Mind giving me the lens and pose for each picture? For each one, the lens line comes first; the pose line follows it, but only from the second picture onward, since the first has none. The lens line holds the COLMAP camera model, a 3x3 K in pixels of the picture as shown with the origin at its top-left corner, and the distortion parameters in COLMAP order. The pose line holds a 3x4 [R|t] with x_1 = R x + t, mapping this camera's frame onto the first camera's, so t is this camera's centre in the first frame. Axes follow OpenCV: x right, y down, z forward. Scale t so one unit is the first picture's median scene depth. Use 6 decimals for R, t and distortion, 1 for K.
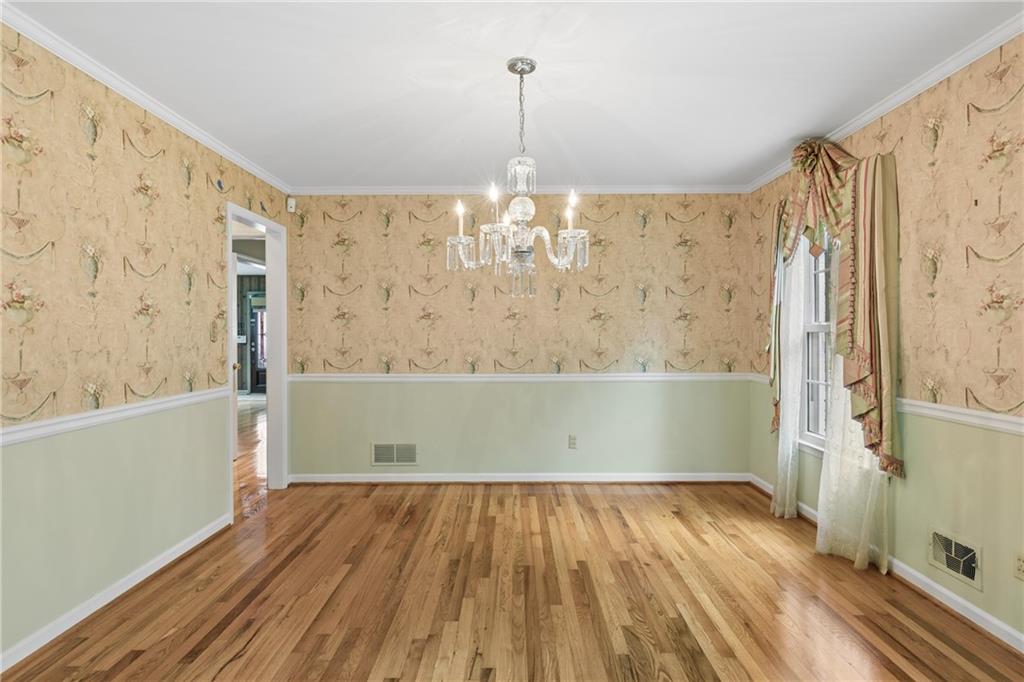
lens RADIAL K [[544.7, 0, 515.2], [0, 544.7, 335.8], [0, 0, 1]] dist [0.003146, 0.000337]
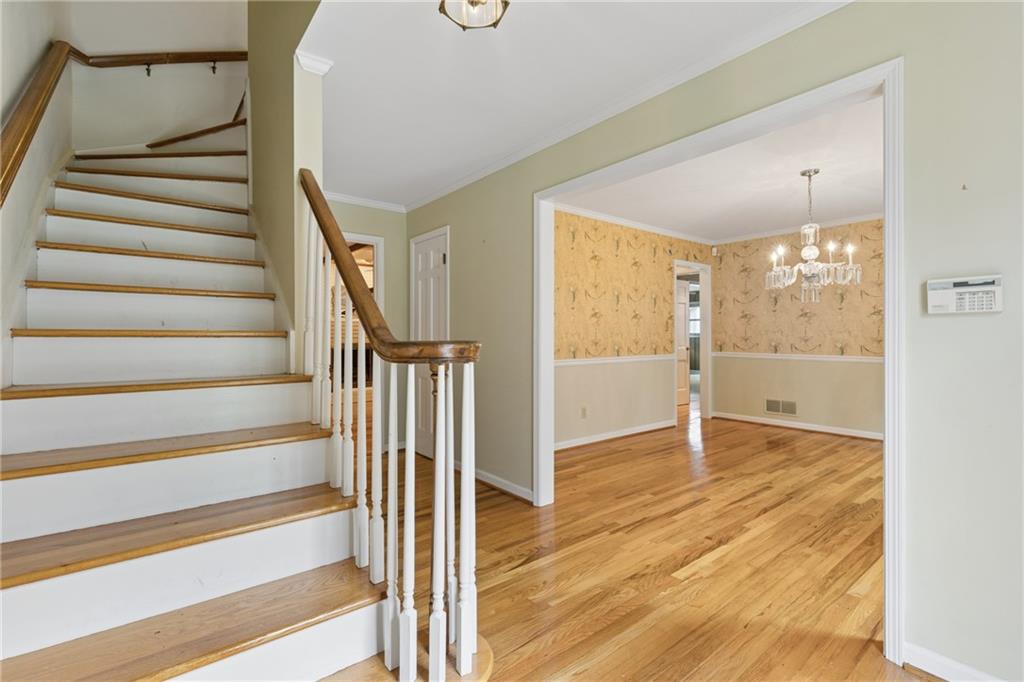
lens RADIAL K [[454.9, 0, 515.4], [0, 454.9, 335.0], [0, 0, 1]] dist [0.001228, -0.000619]
pose [[0.625907, 0.000386, -0.779898, 0.307230], [-0.001929, 0.999998, -0.001054, 0.021345], [0.779895, 0.002164, 0.625906, -0.365879]]
